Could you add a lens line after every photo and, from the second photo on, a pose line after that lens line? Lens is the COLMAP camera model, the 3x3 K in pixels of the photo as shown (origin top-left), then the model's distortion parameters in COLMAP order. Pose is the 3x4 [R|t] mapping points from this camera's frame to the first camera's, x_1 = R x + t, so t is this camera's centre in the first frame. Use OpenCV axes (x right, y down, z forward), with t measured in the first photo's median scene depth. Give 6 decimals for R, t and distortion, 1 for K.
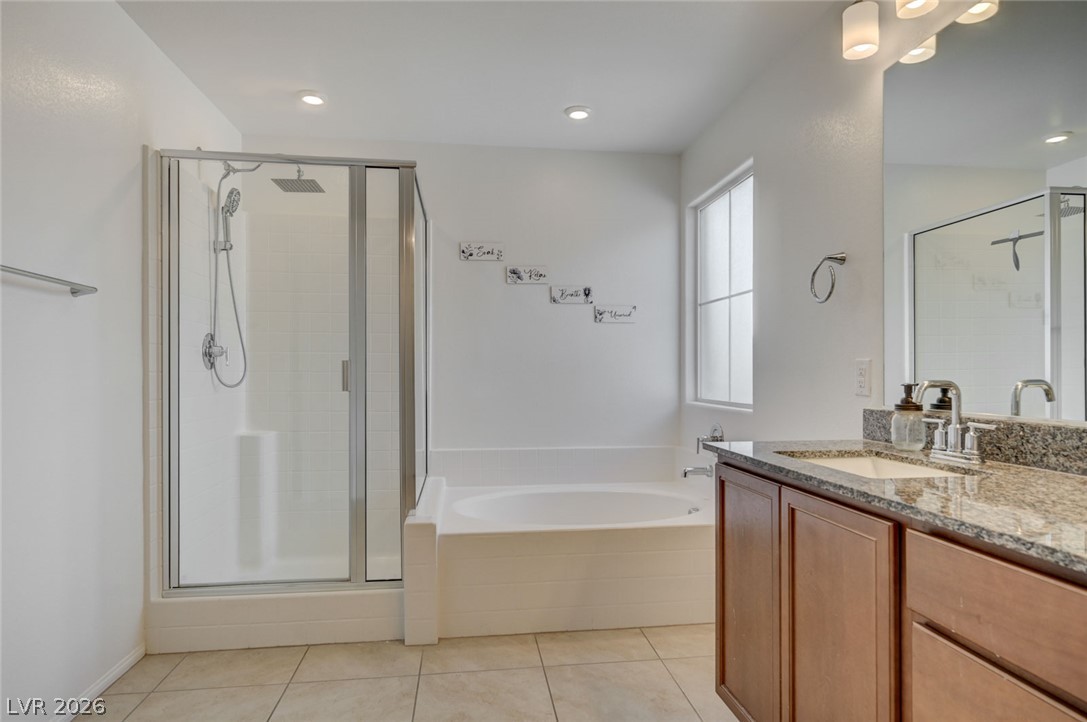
lens RADIAL K [[616.8, 0, 544.3], [0, 616.8, 369.7], [0, 0, 1]] dist [-0.000266, 0.000453]
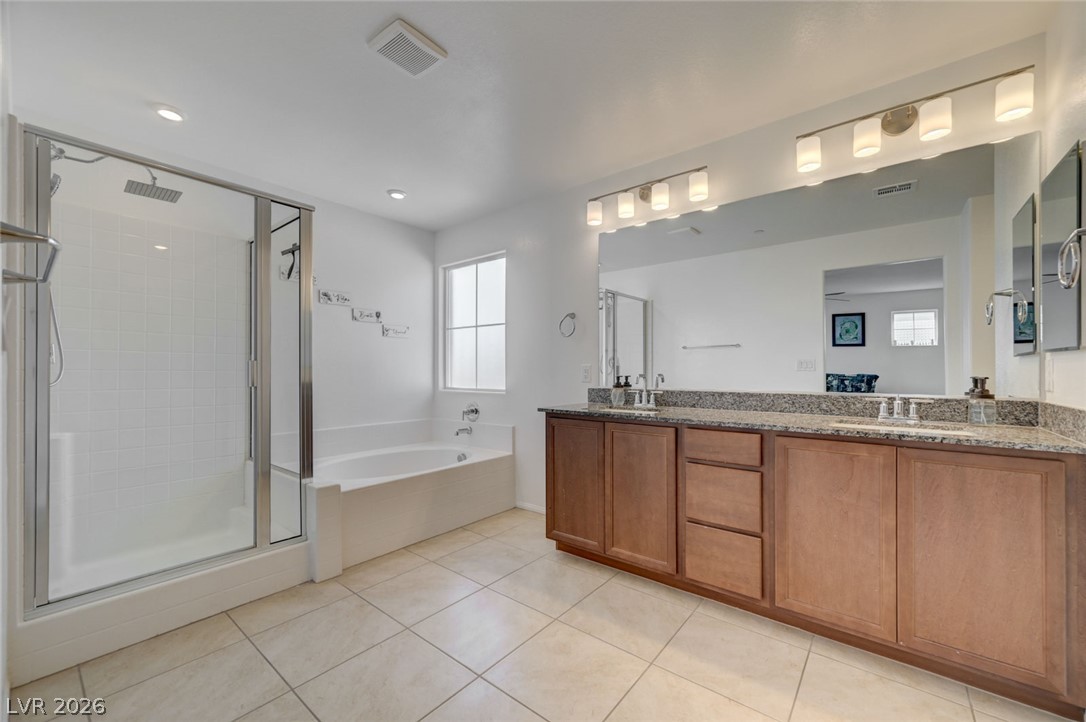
lens RADIAL K [[432.1, 0, 543.1], [0, 432.1, 365.0], [0, 0, 1]] dist [-0.001794, 0.002024]
pose [[0.723826, 0.011379, 0.689889, -0.487801], [-0.004323, 0.999919, -0.011957, 0.001129], [-0.689969, 0.005673, 0.723816, 0.019222]]
